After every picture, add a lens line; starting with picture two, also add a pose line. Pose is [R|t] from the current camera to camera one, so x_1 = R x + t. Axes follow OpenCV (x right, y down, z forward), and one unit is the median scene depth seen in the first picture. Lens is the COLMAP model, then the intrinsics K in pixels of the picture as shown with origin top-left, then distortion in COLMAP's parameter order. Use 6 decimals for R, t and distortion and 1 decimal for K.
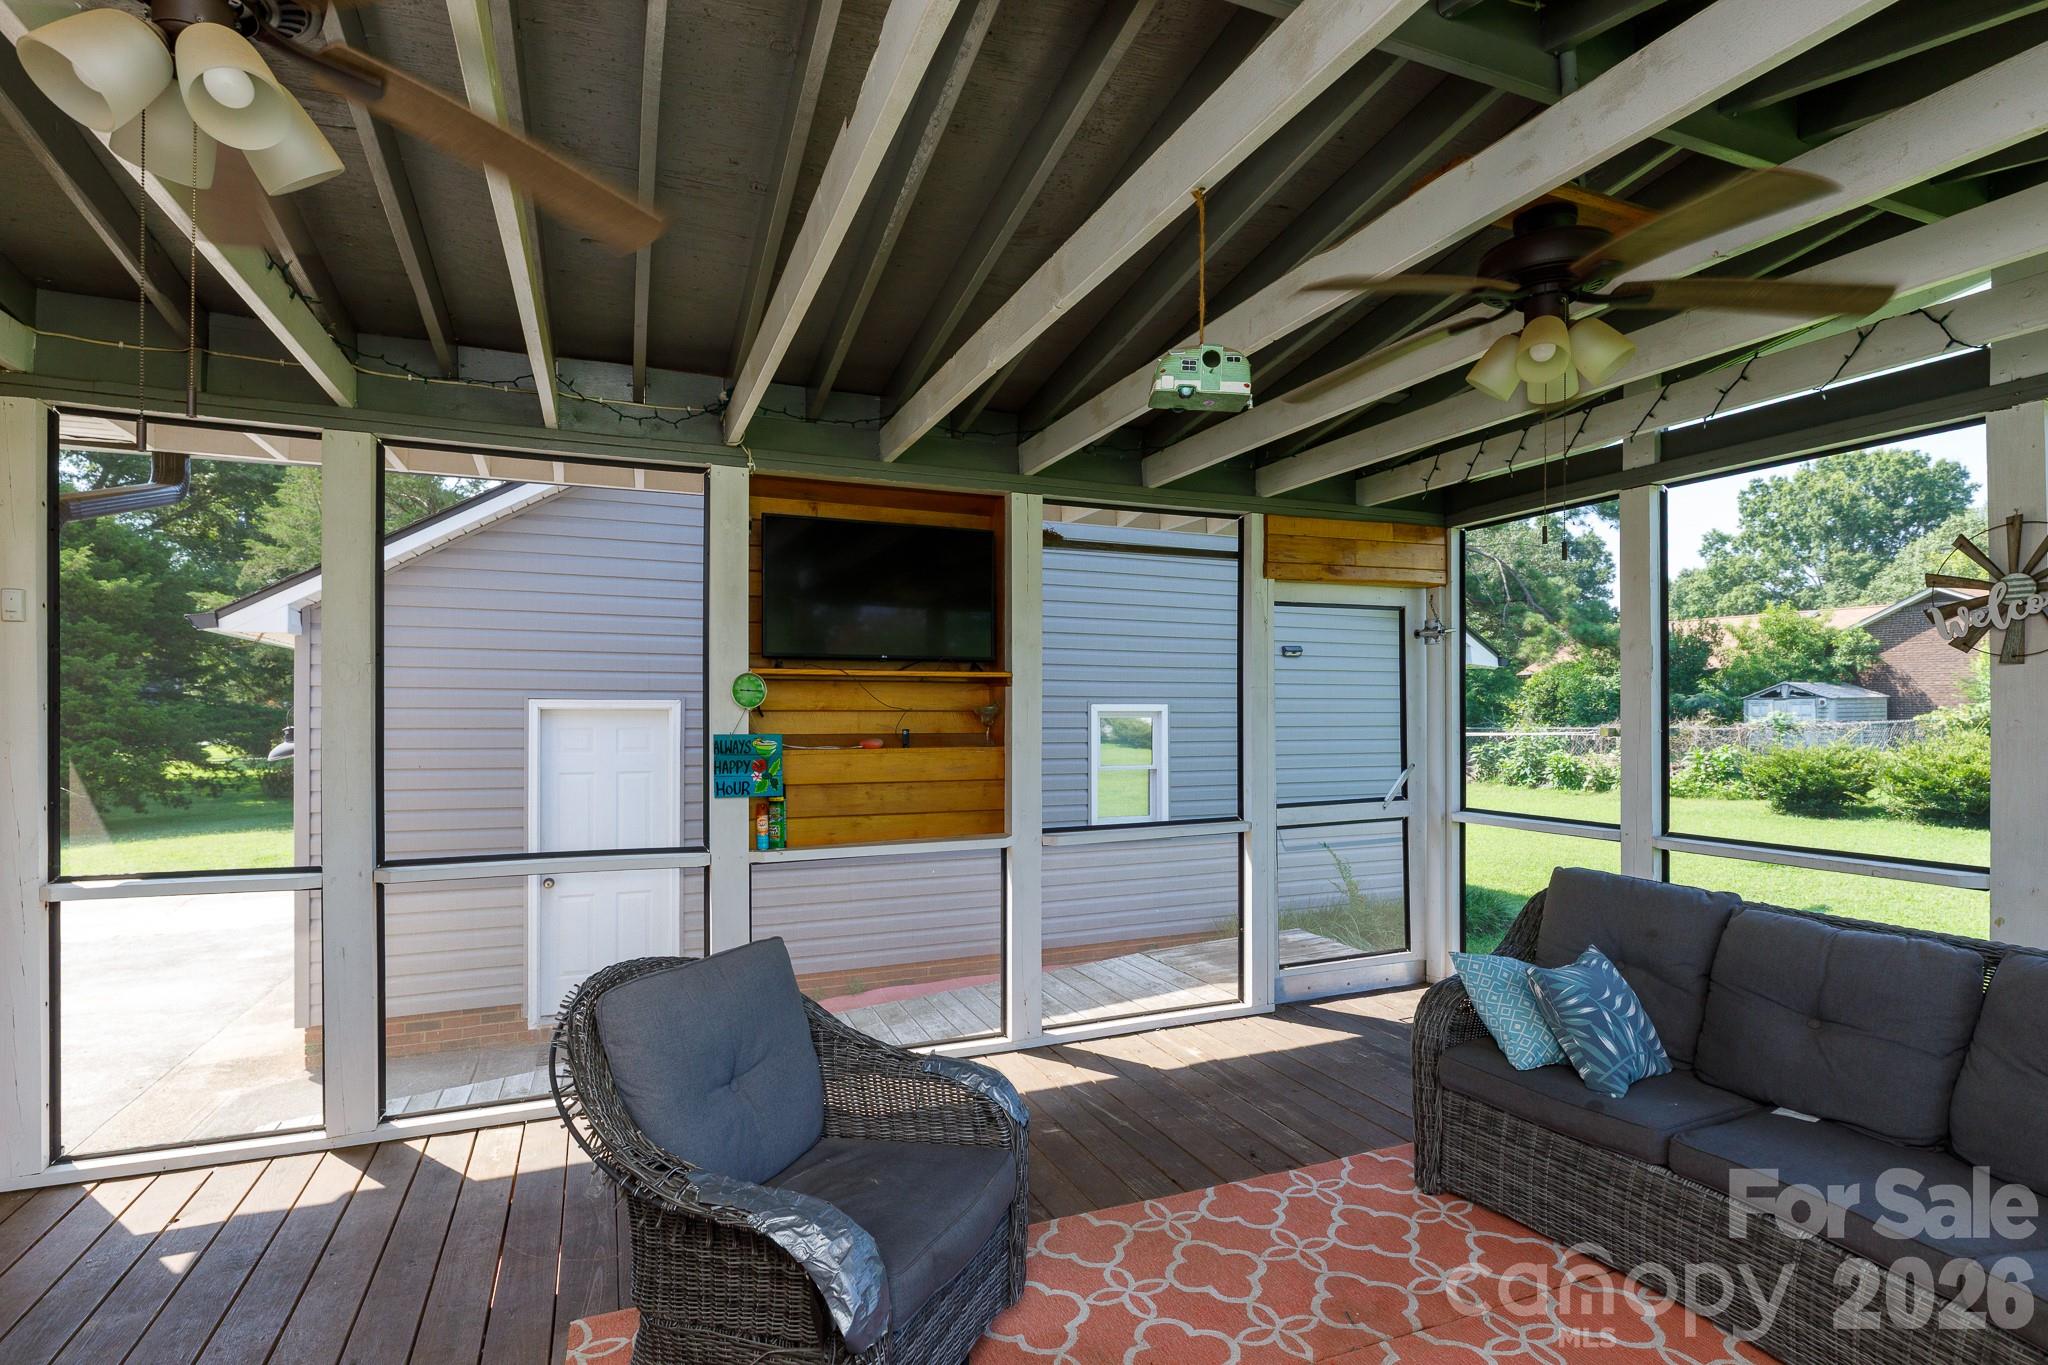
lens RADIAL K [[982.0, 0, 1053.8], [0, 982.0, 703.1], [0, 0, 1]] dist [-0.001887, -0.000014]
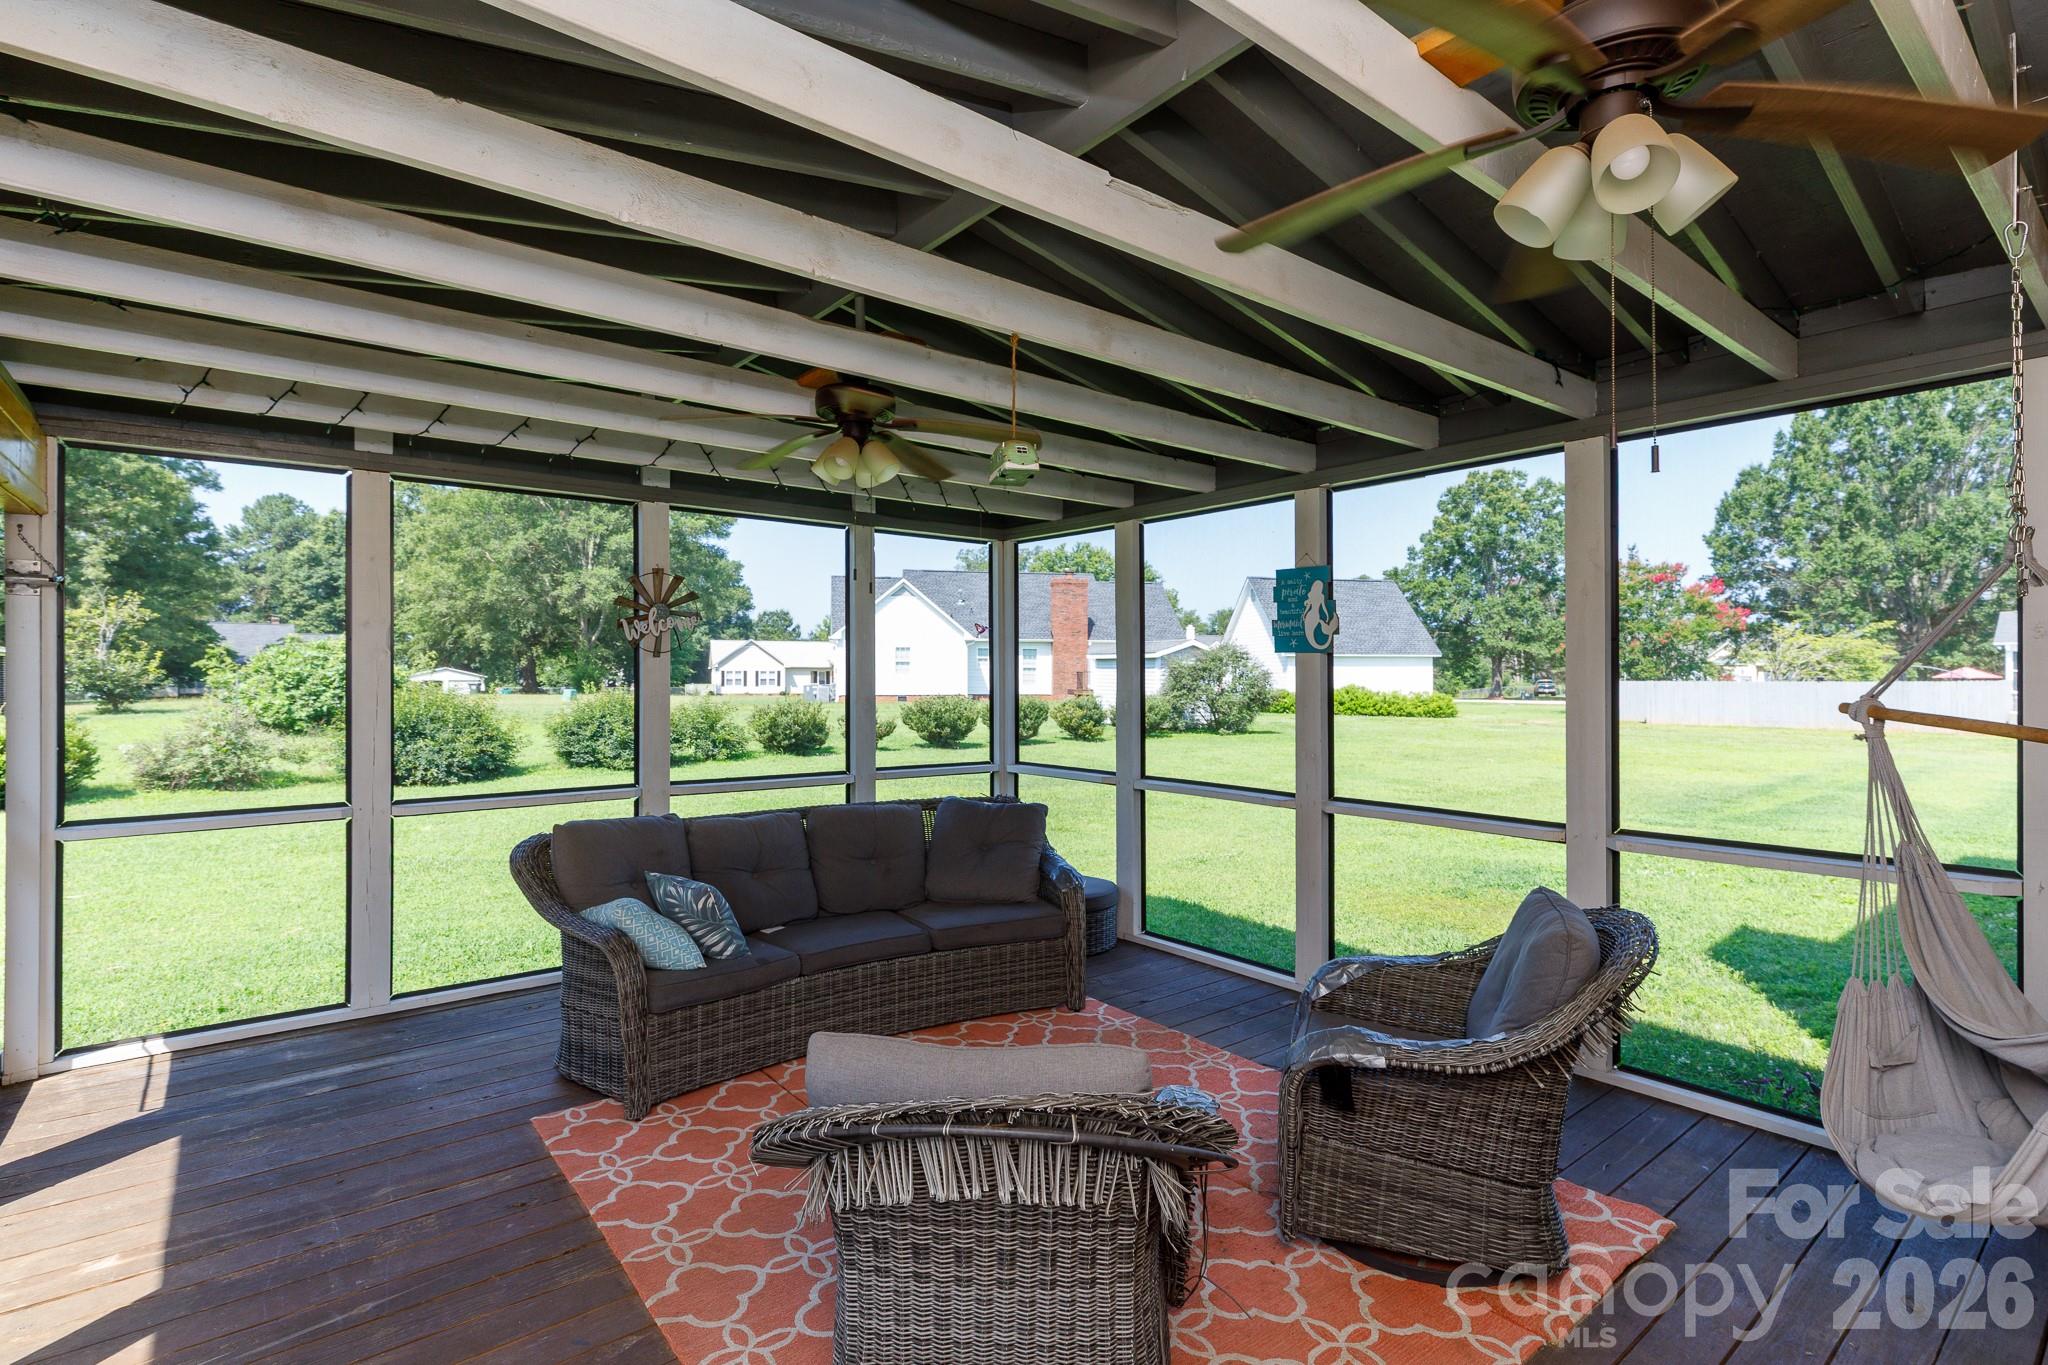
lens RADIAL K [[982.0, 0, 987.4], [0, 982.0, 676.0], [0, 0, 1]] dist [-0.001887, -0.000014]
pose [[-0.235737, 0.003351, 0.971811, -0.569569], [-0.002970, 0.999987, -0.004169, -0.002350], [-0.971812, -0.003869, -0.235724, 0.623334]]
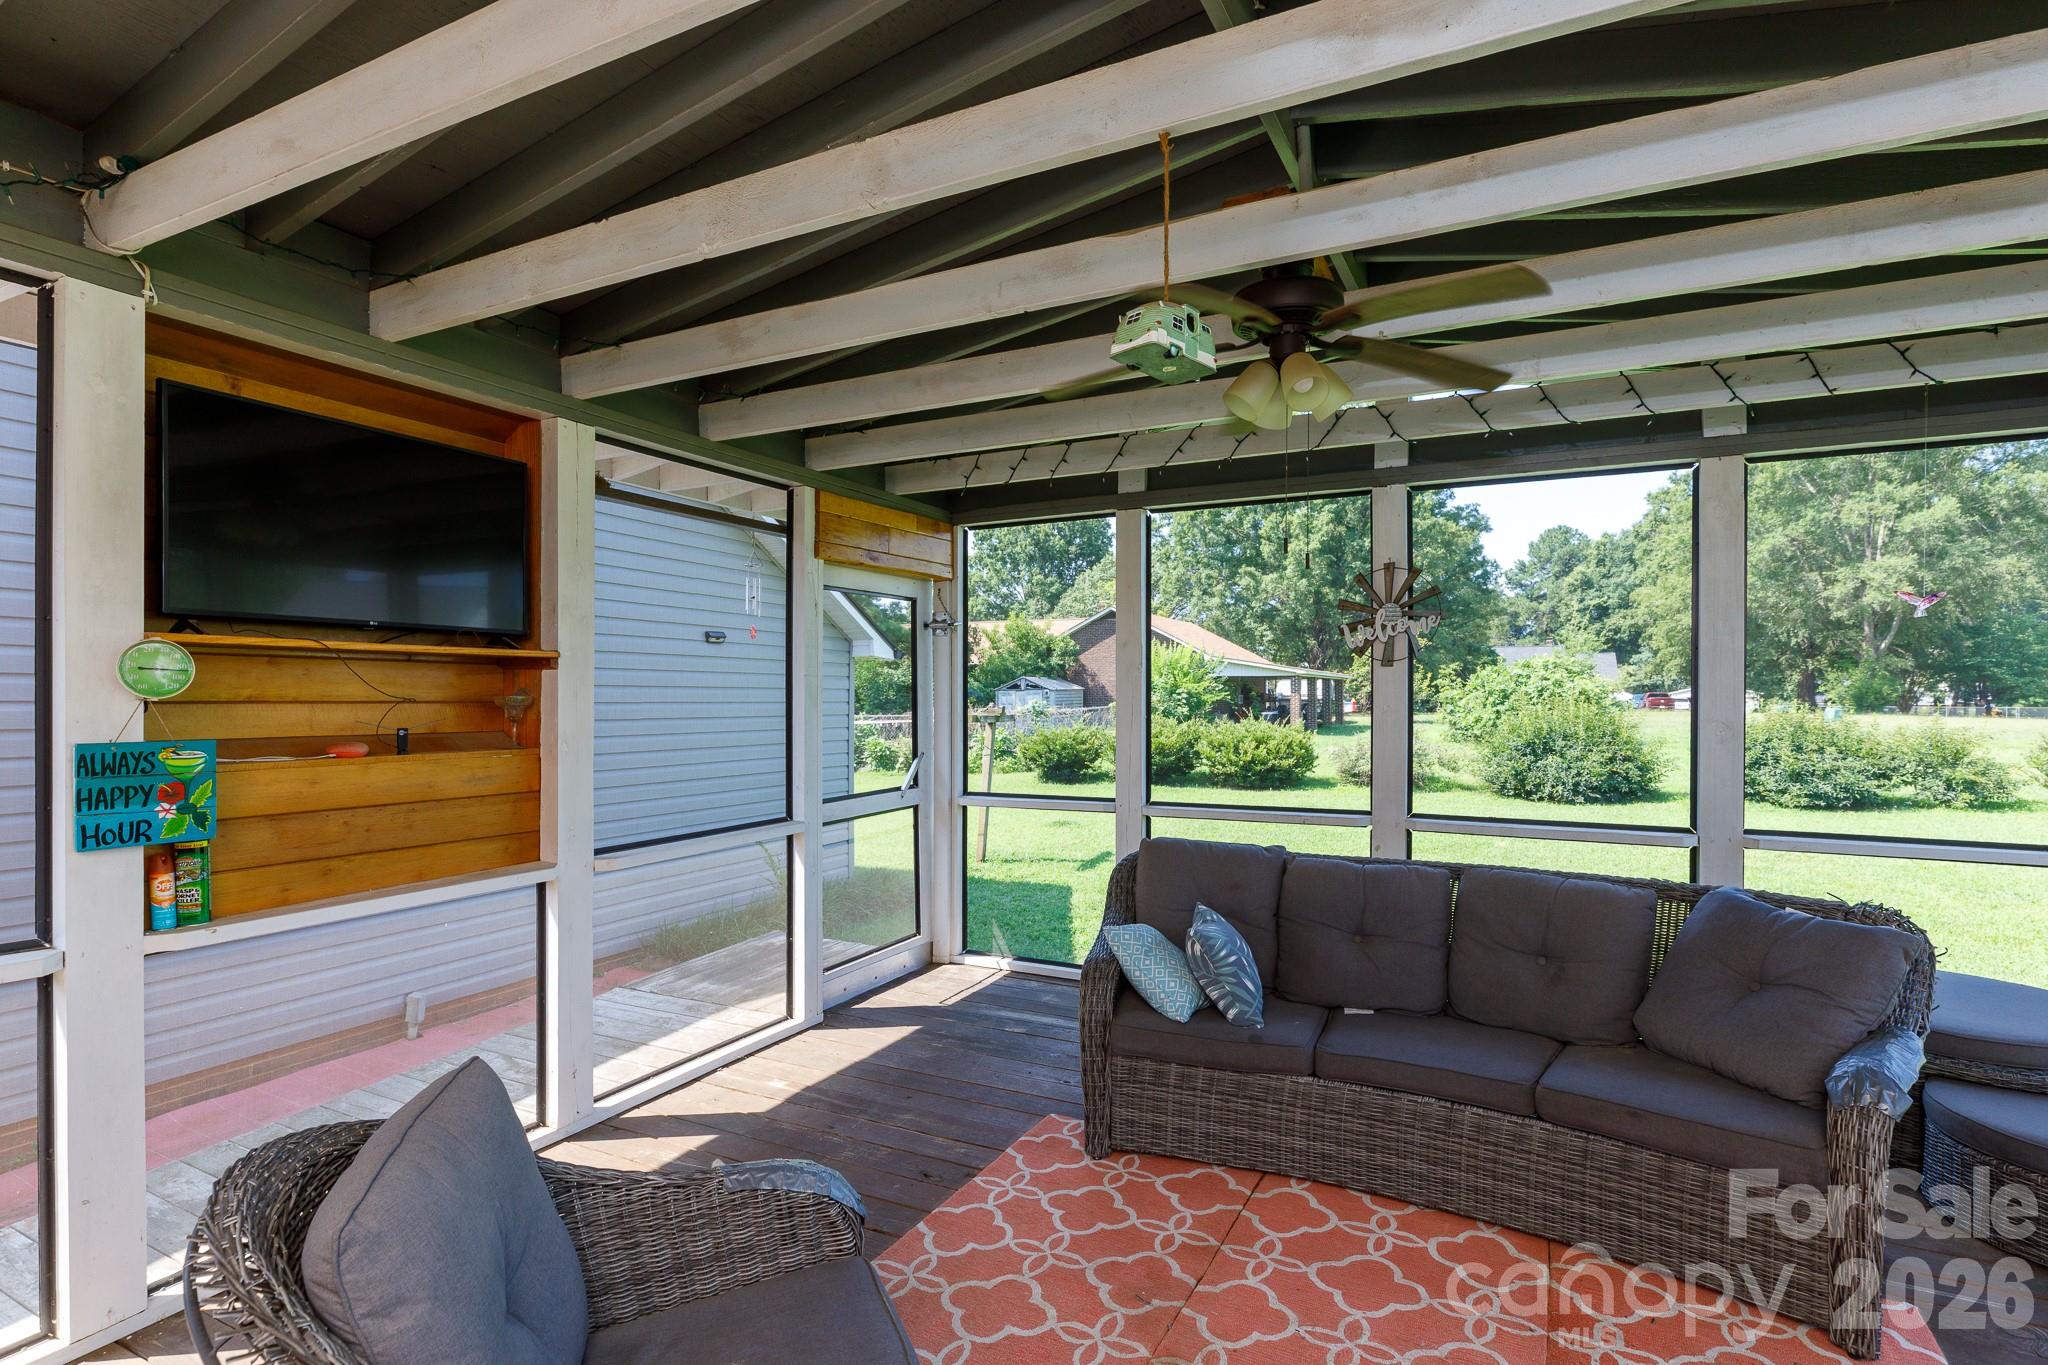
lens RADIAL K [[982.0, 0, 1051.1], [0, 982.0, 700.9], [0, 0, 1]] dist [-0.001887, -0.000014]
pose [[0.770749, -0.002597, 0.637134, -0.233093], [-0.002747, 0.999969, 0.007399, 0.000585], [-0.637133, -0.007453, 0.770718, 0.159190]]
